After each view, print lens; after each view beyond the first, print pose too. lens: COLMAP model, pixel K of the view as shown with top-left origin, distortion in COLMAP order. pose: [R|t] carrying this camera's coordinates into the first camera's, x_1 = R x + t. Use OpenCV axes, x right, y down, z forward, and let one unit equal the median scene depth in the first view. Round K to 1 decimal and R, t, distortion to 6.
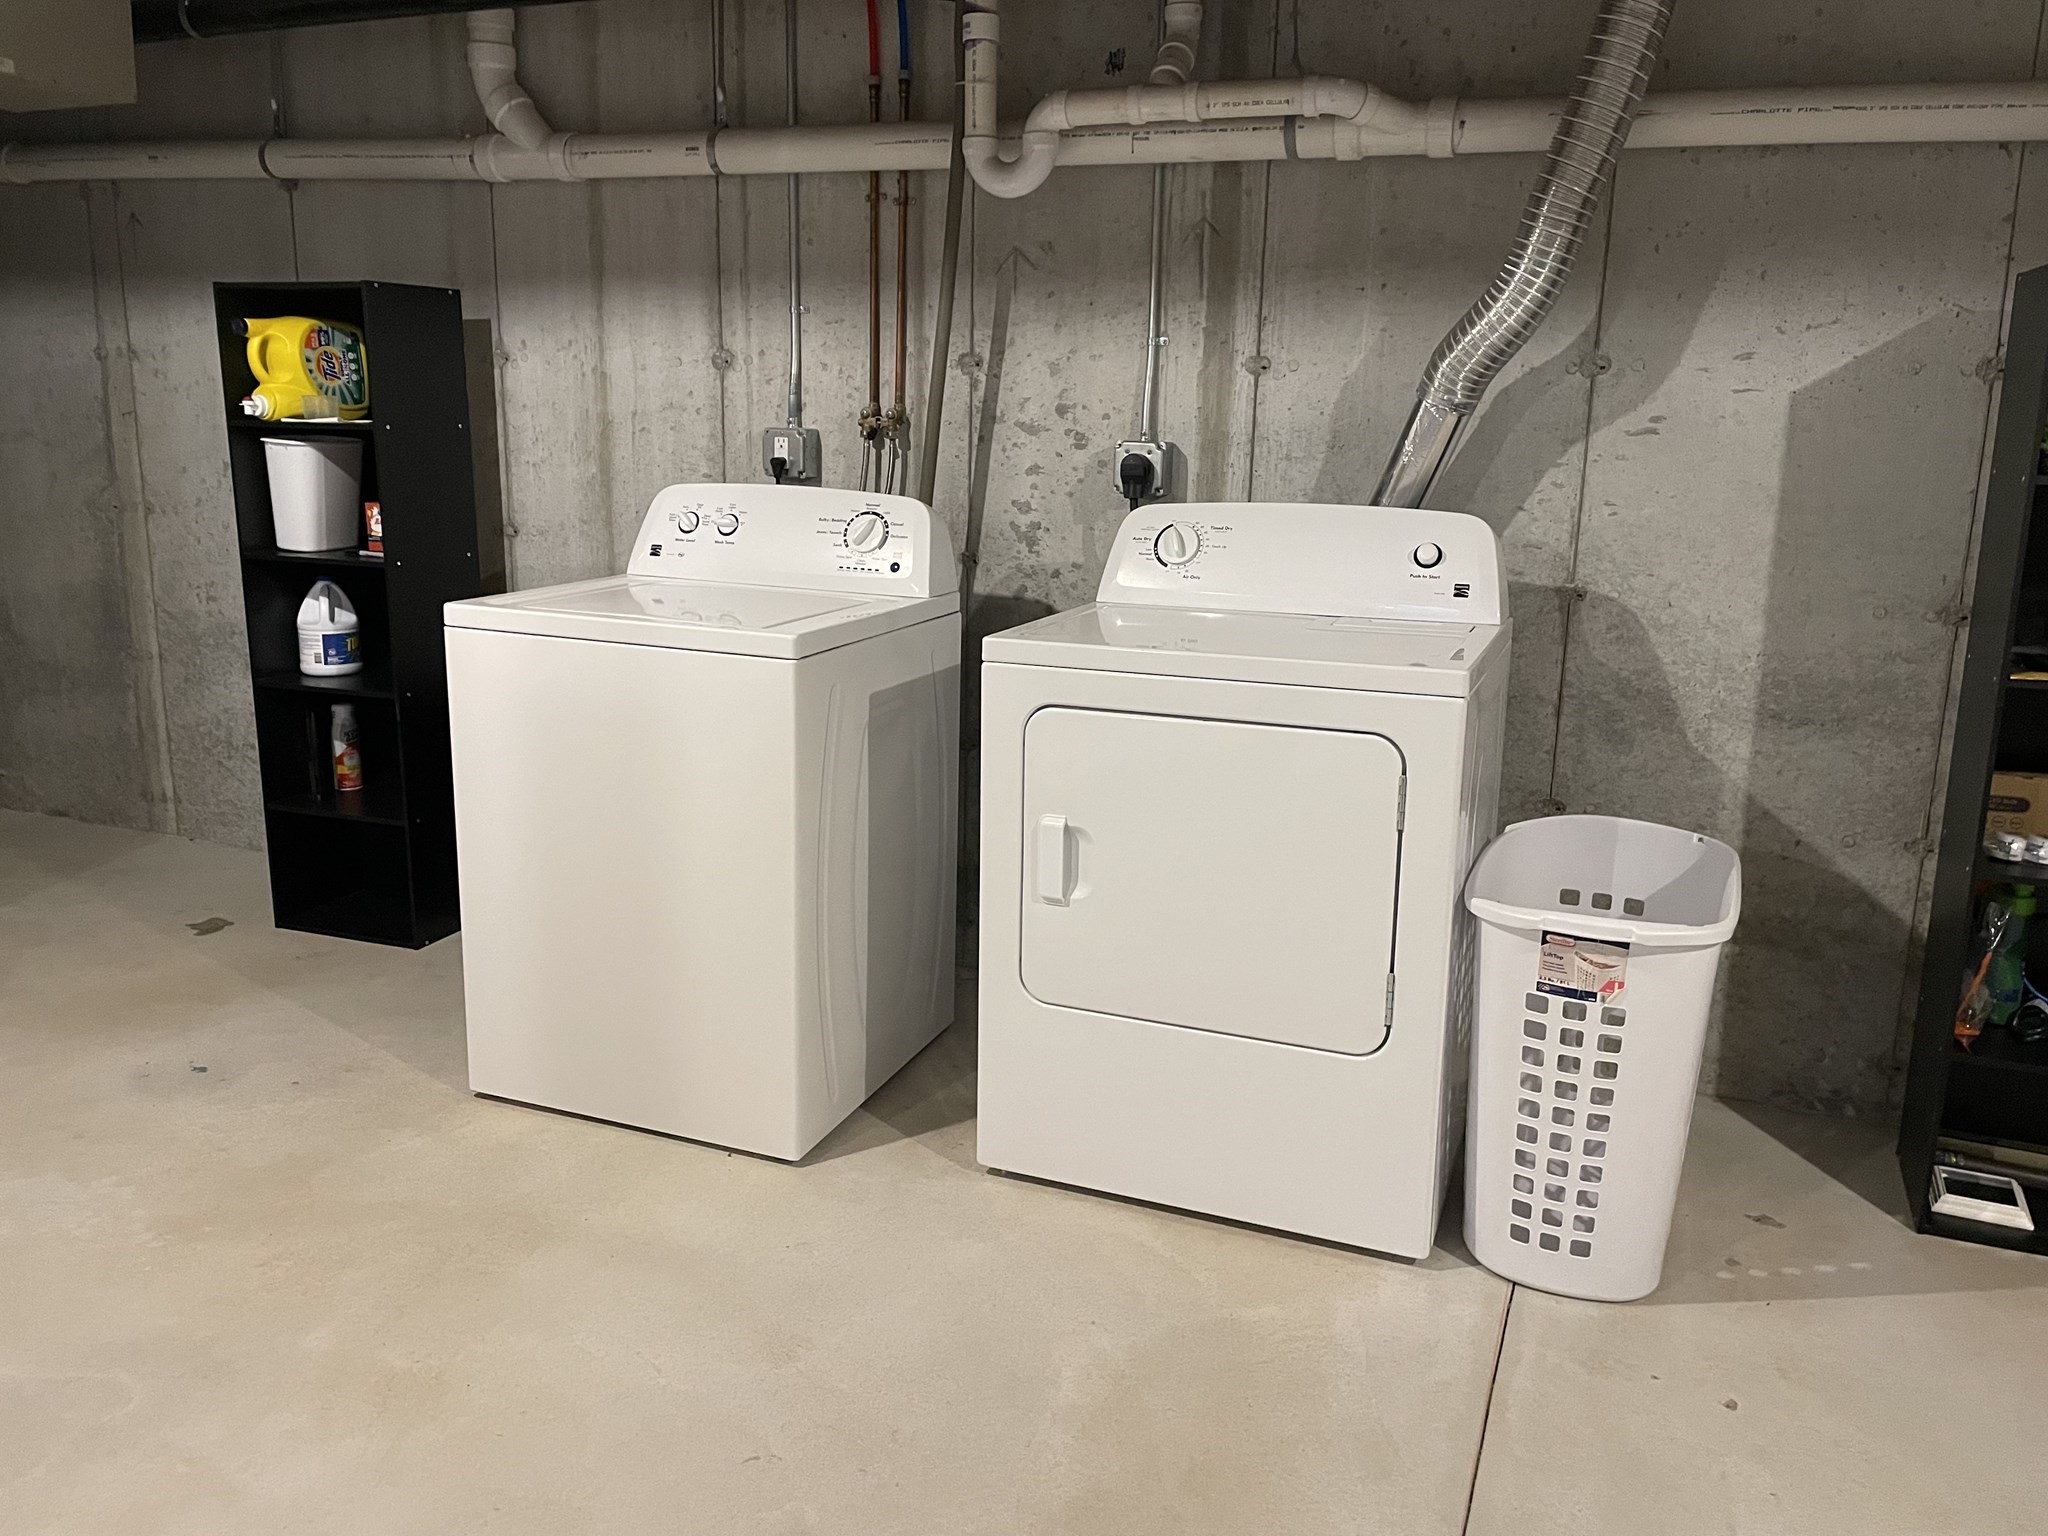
lens RADIAL K [[1564.6, 0, 1025.7], [0, 1564.6, 768.9], [0, 0, 1]] dist [0.009289, 0.000528]
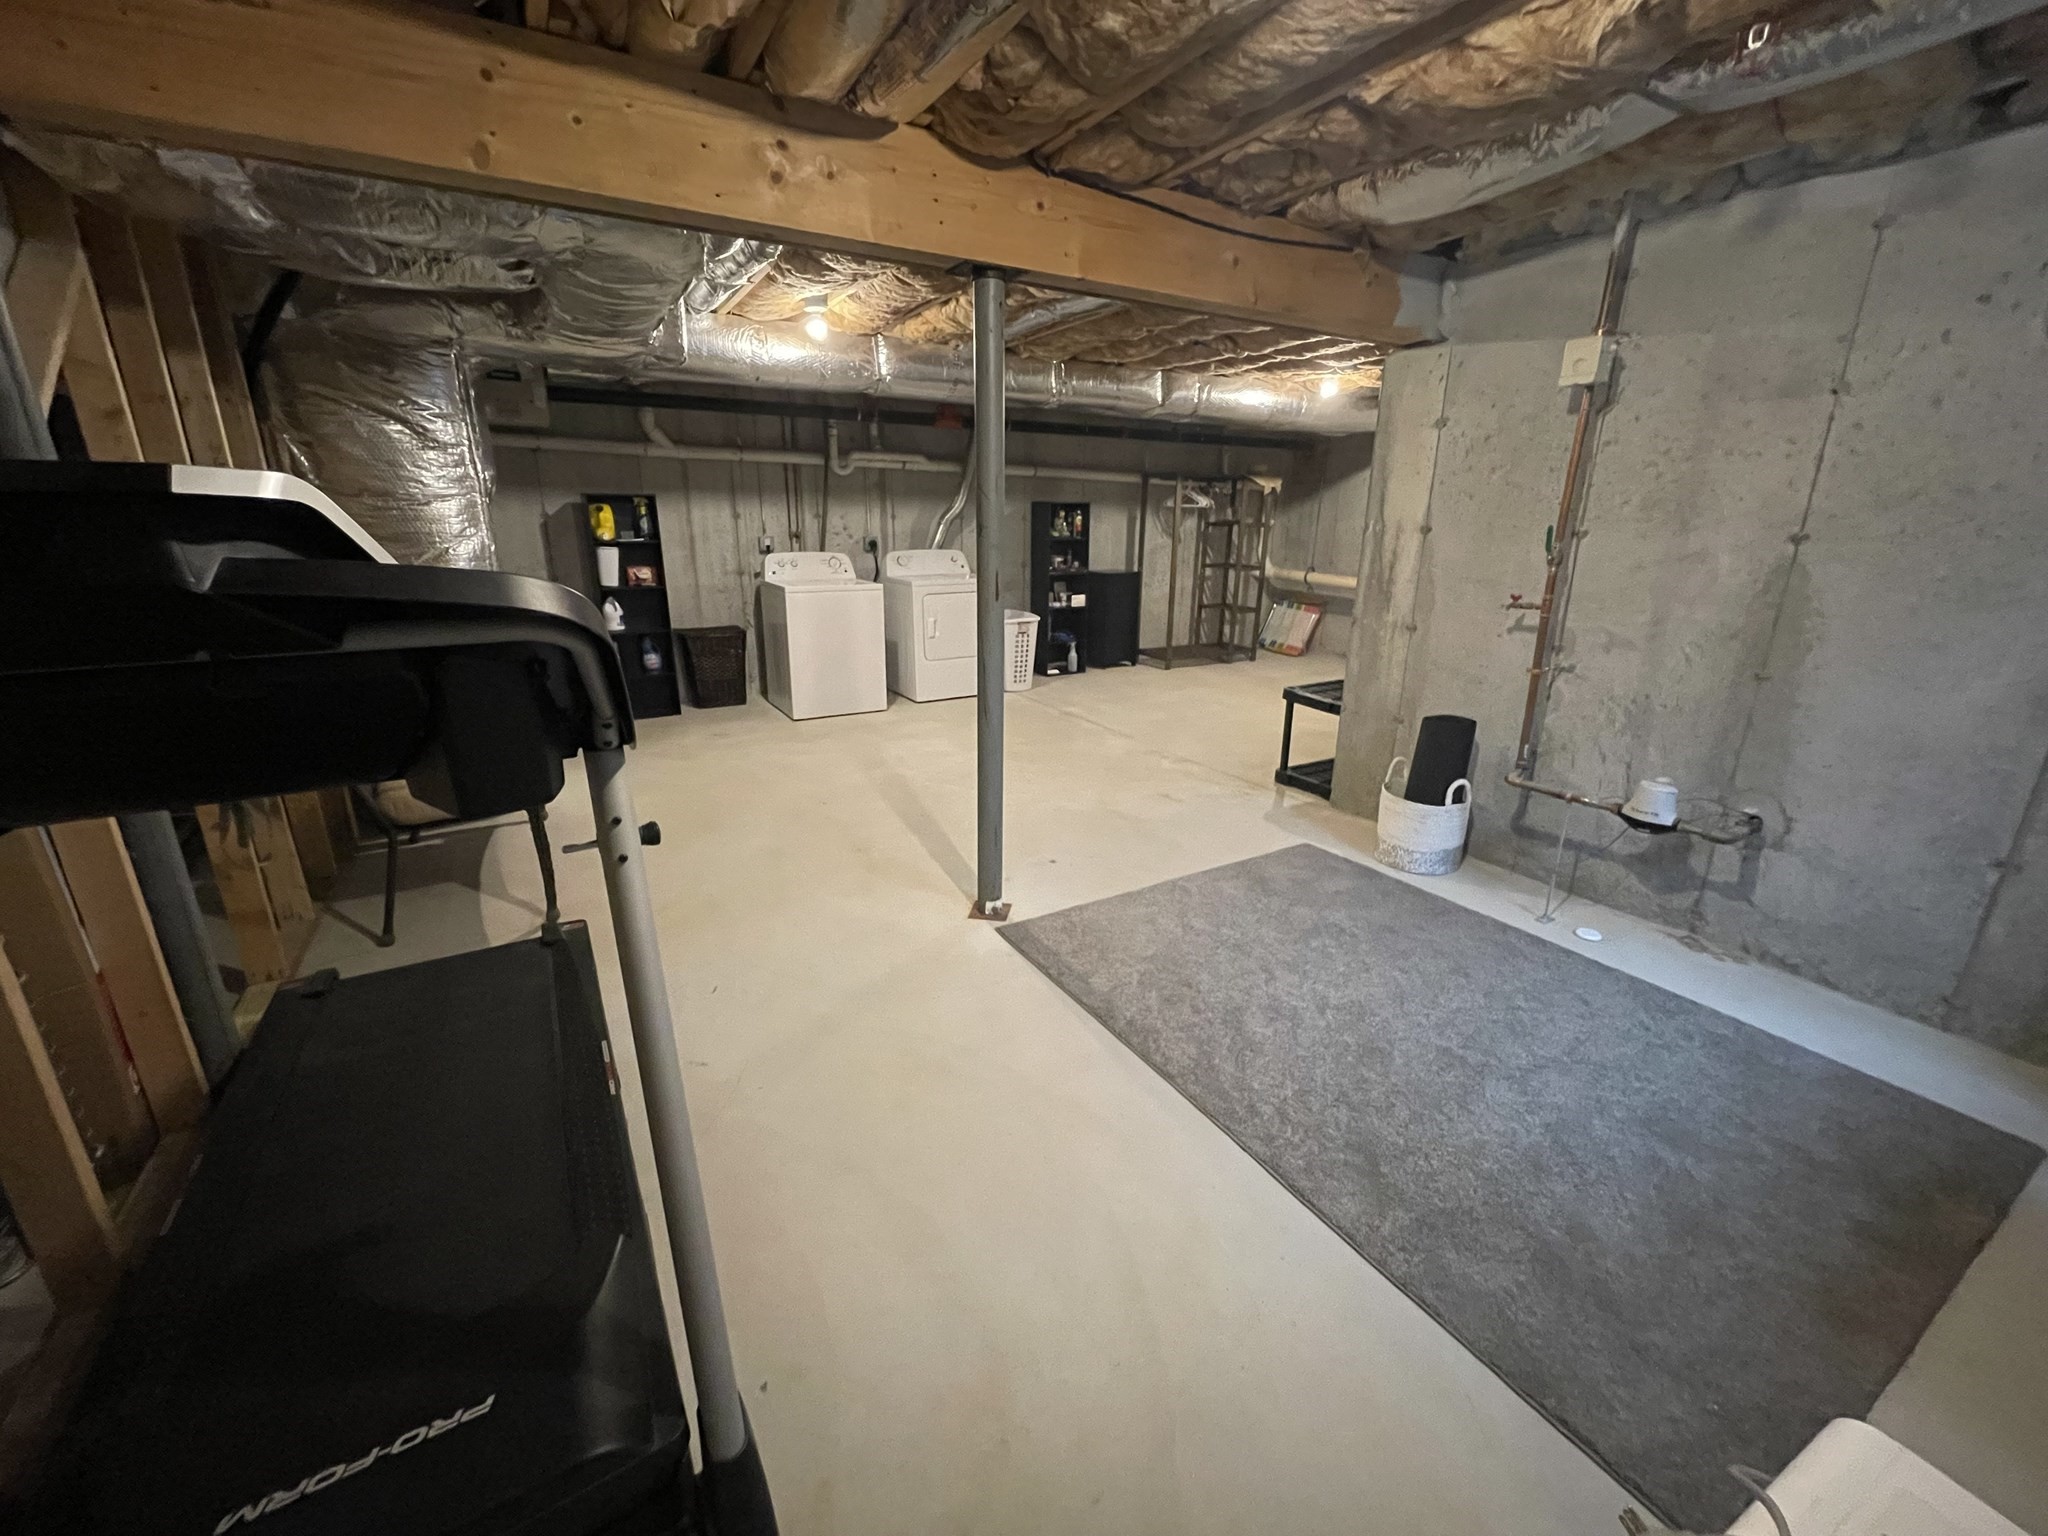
lens RADIAL K [[827.2, 0, 1022.1], [0, 827.2, 767.5], [0, 0, 1]] dist [-0.003147, -0.000027]
pose [[0.606183, -0.246306, 0.756225, -1.369336], [0.183419, 0.968500, 0.168418, 0.074620], [-0.773886, 0.036614, 0.632265, -0.589051]]
